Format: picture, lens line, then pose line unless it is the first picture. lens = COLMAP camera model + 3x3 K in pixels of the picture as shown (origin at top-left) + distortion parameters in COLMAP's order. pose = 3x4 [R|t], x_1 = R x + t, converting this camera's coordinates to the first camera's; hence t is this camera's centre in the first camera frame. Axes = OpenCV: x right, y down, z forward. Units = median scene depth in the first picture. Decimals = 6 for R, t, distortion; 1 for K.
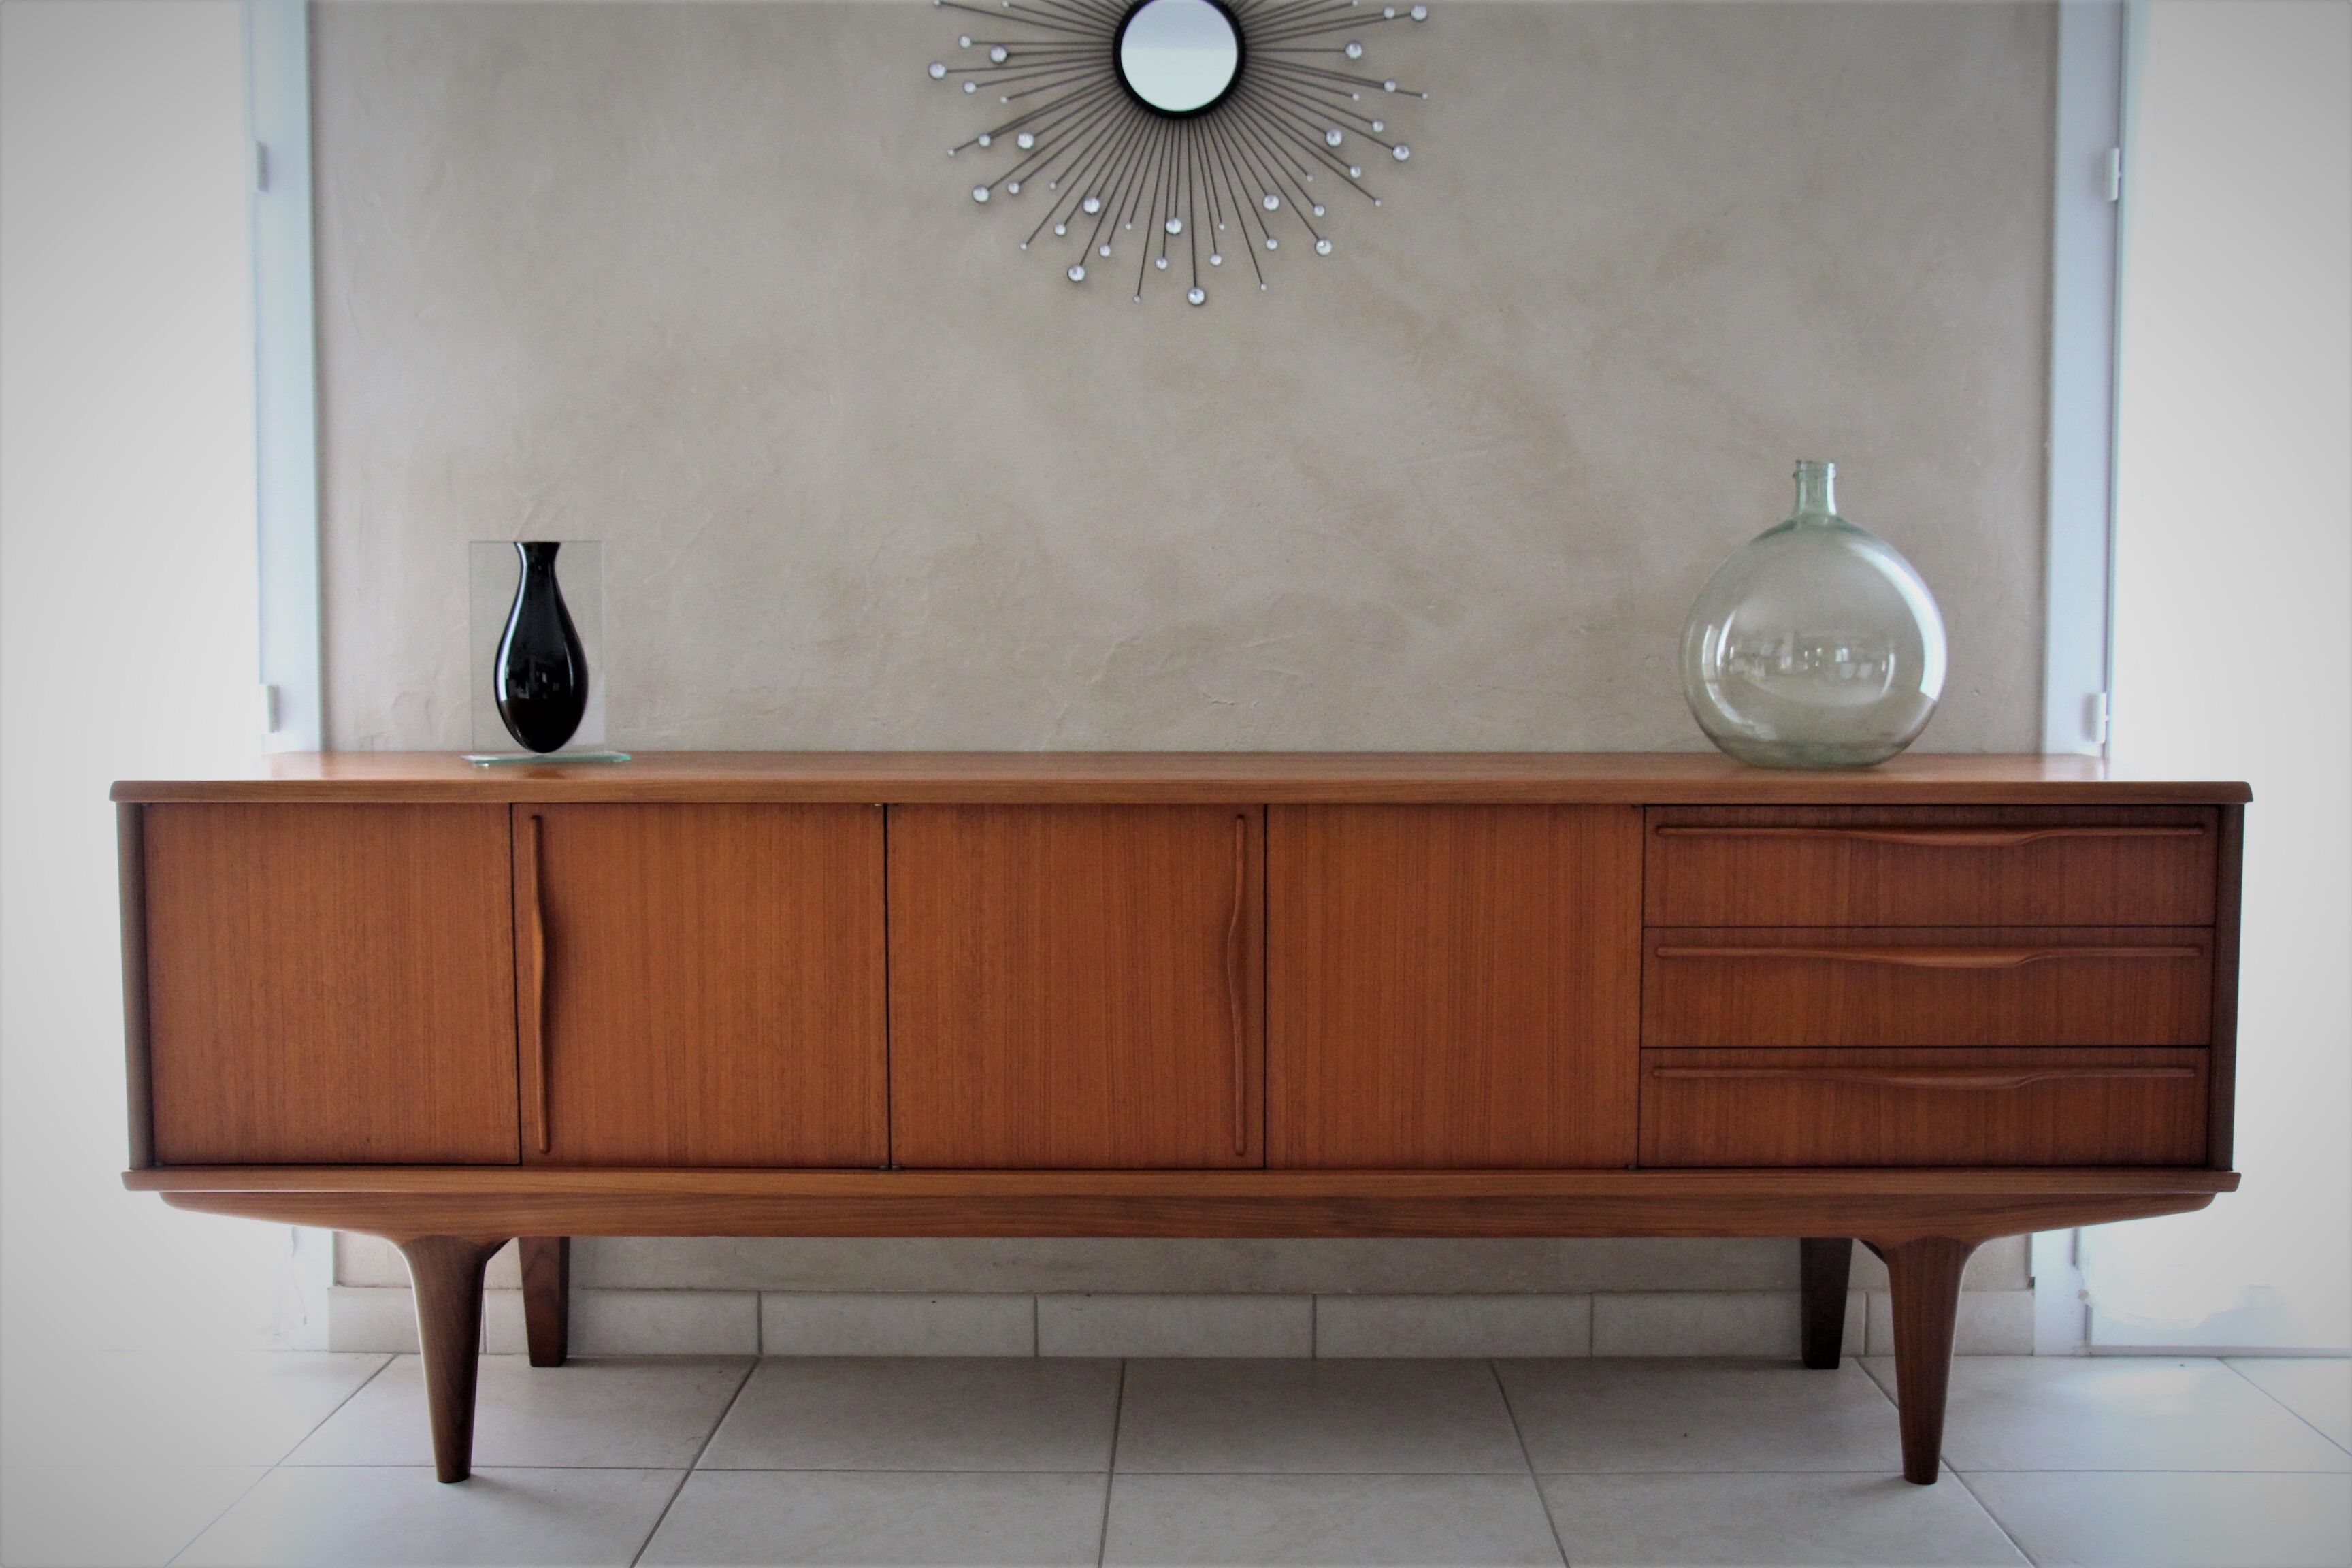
lens RADIAL K [[2391.3, 0, 1176.0], [0, 2391.3, 784.0], [0, 0, 1]] dist [-0.062574, 0.004237]
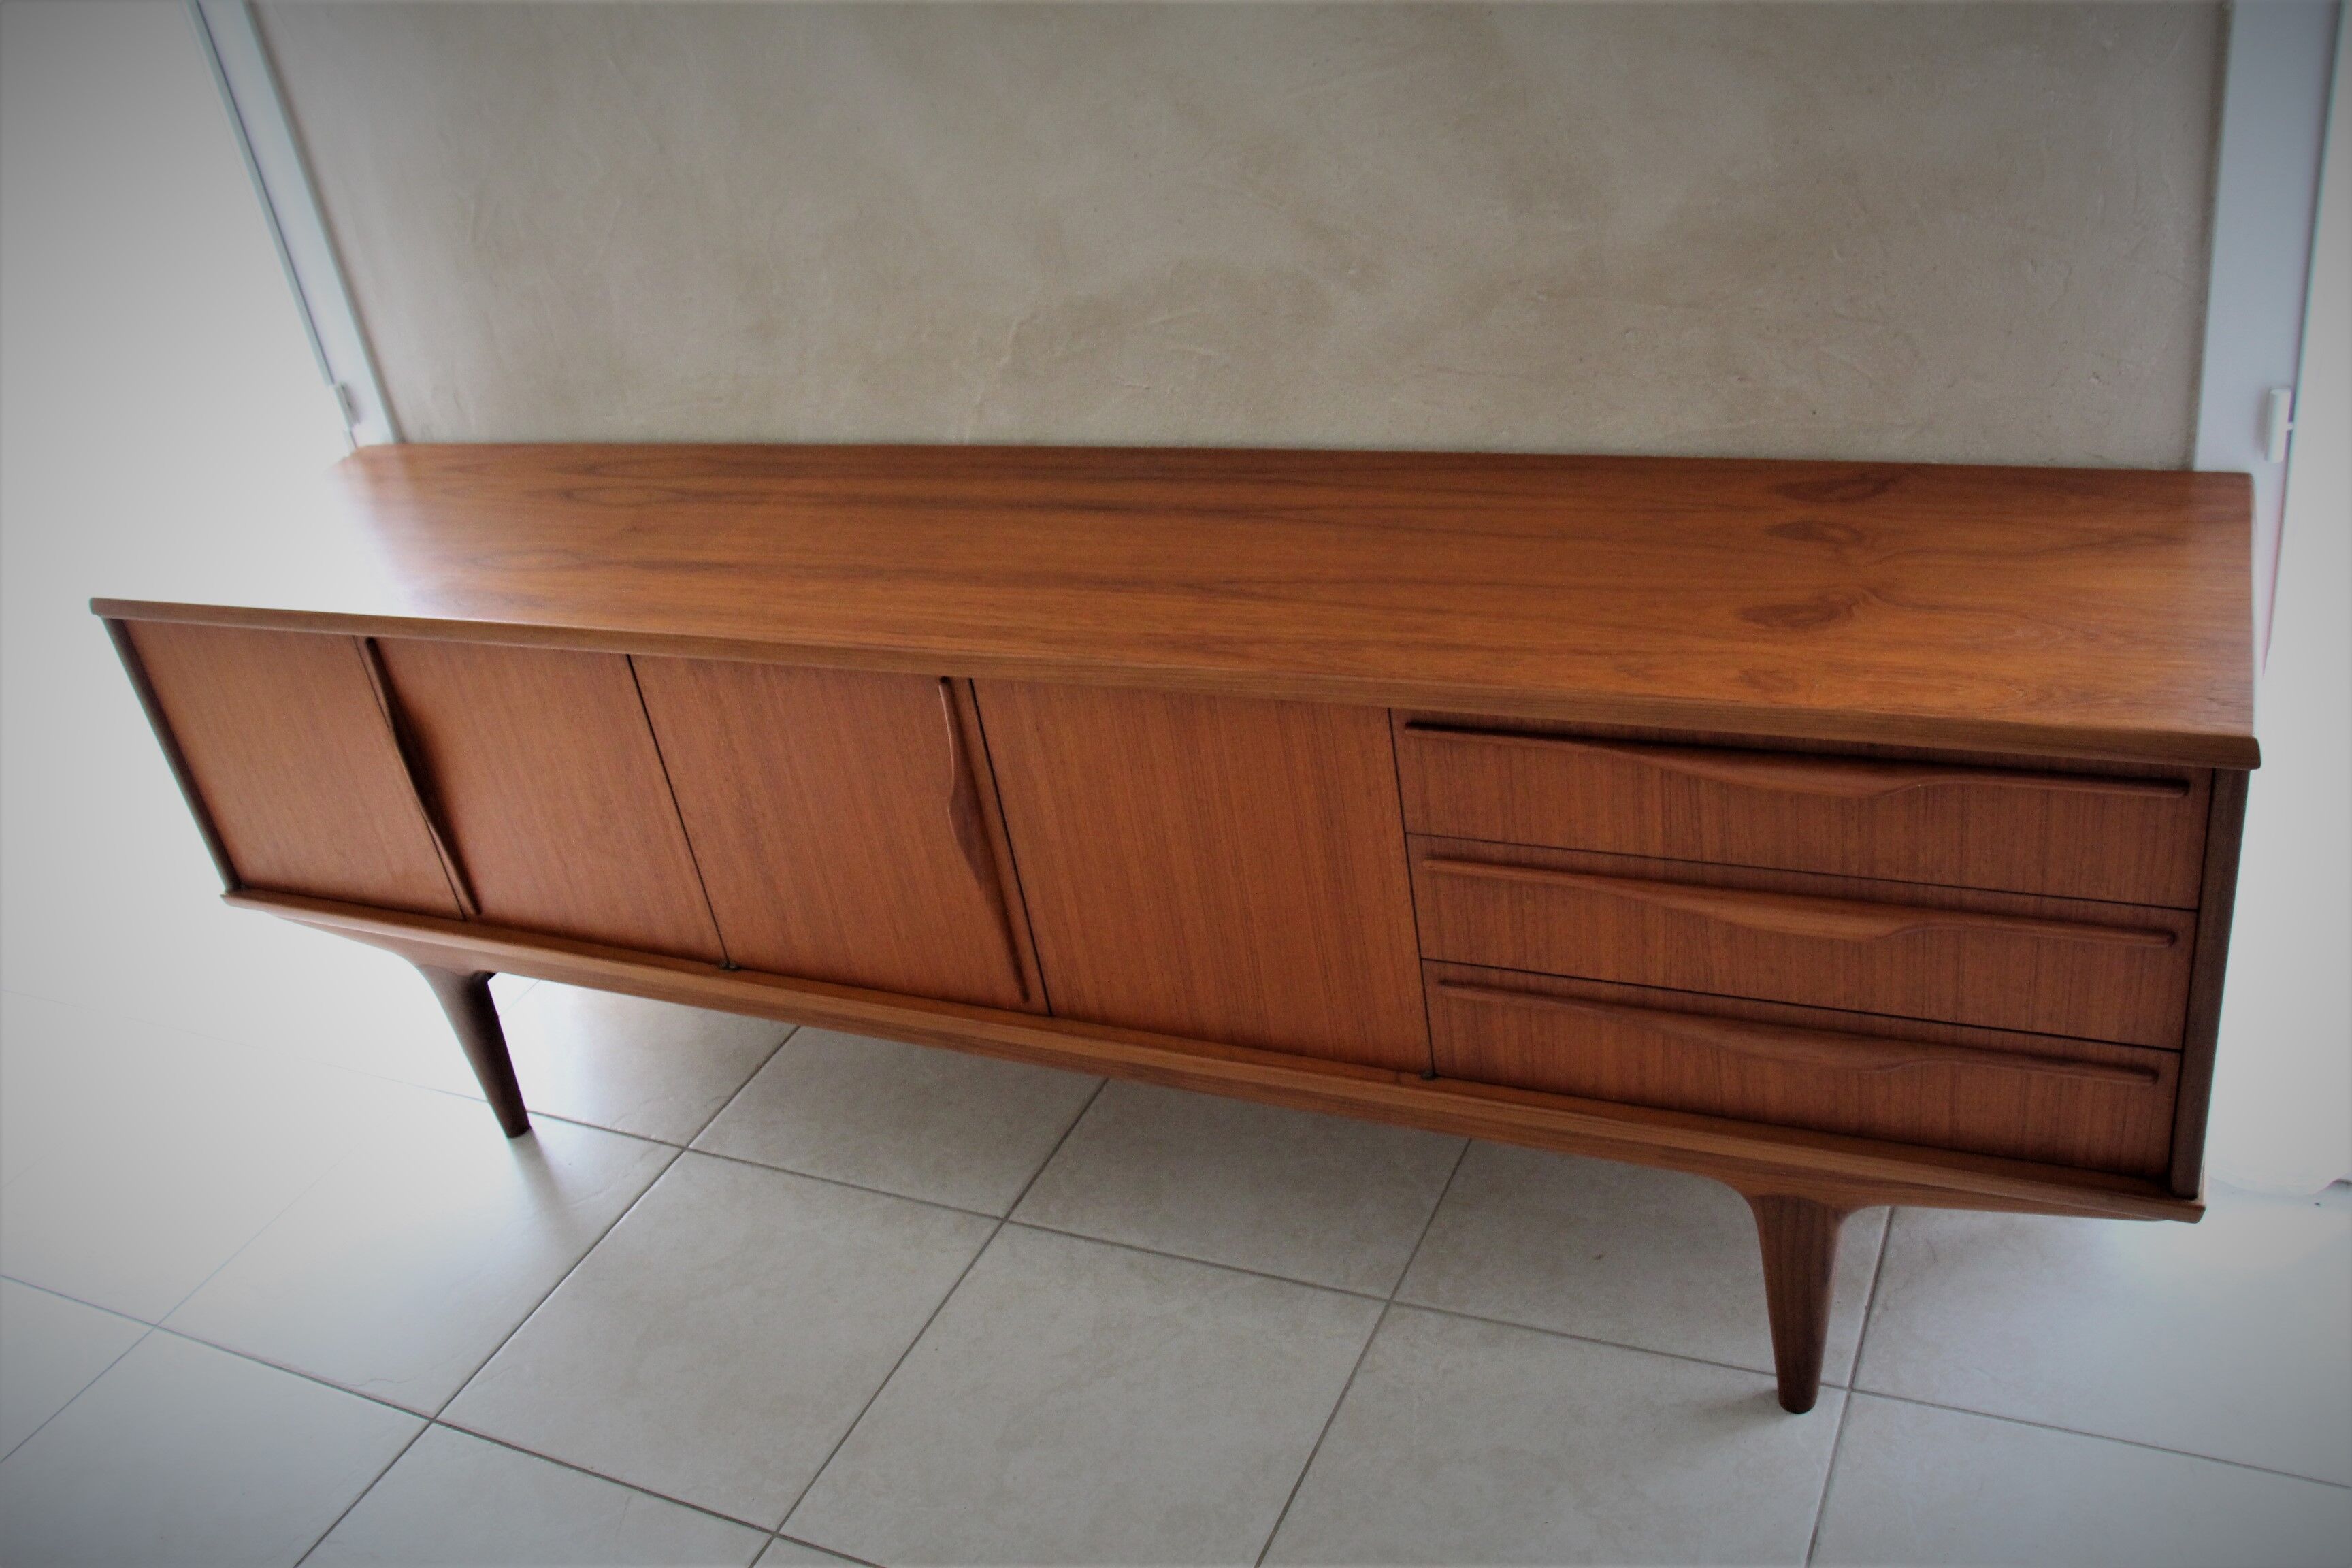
lens RADIAL K [[2020.8, 0, 1176.0], [0, 2020.8, 784.0], [0, 0, 1]] dist [-0.108915, 0.012324]
pose [[0.895798, 0.081359, -0.436951, 0.412405], [0.130458, 0.891671, 0.433478, -0.250850], [0.424884, -0.445312, 0.788144, 0.439718]]
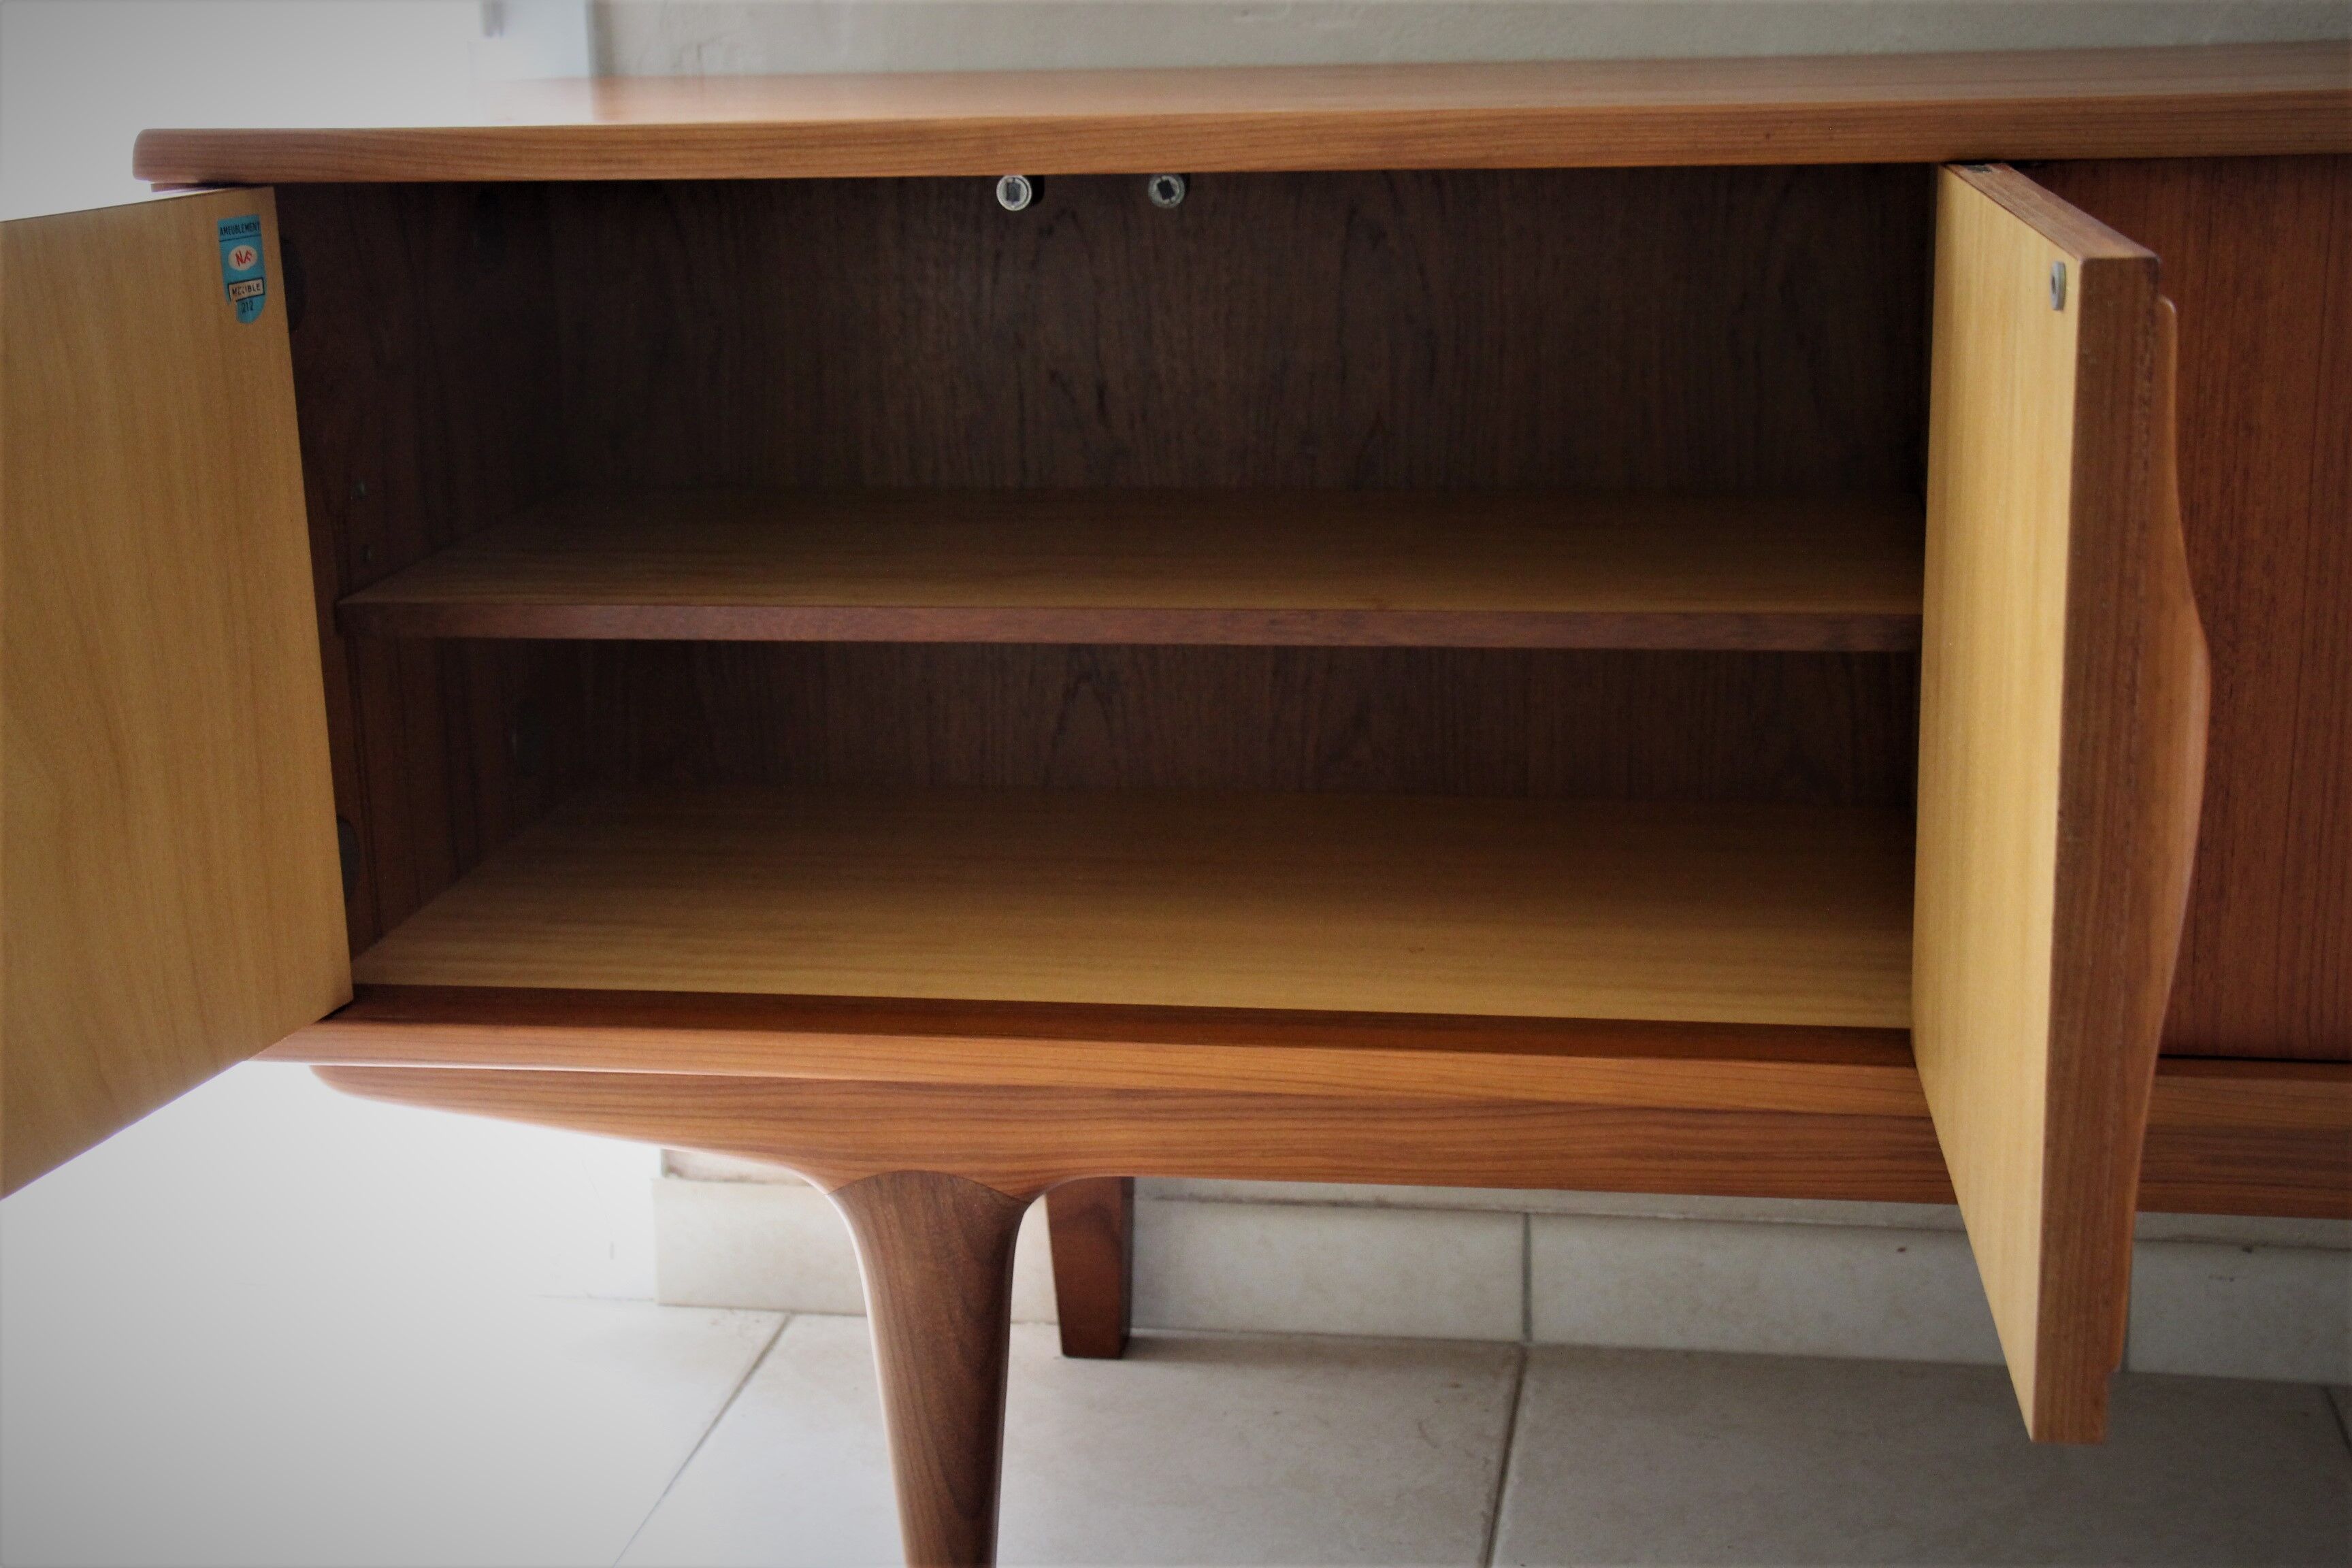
lens RADIAL K [[3315.7, 0, 1177.4], [0, 3315.7, 835.1], [0, 0, 1]] dist [0.042429, 0.026454]
pose [[0.987849, 0.017222, -0.154462, -0.168101], [0.012594, 0.981703, 0.189999, 0.011277], [0.154908, -0.189636, 0.969557, 0.416907]]
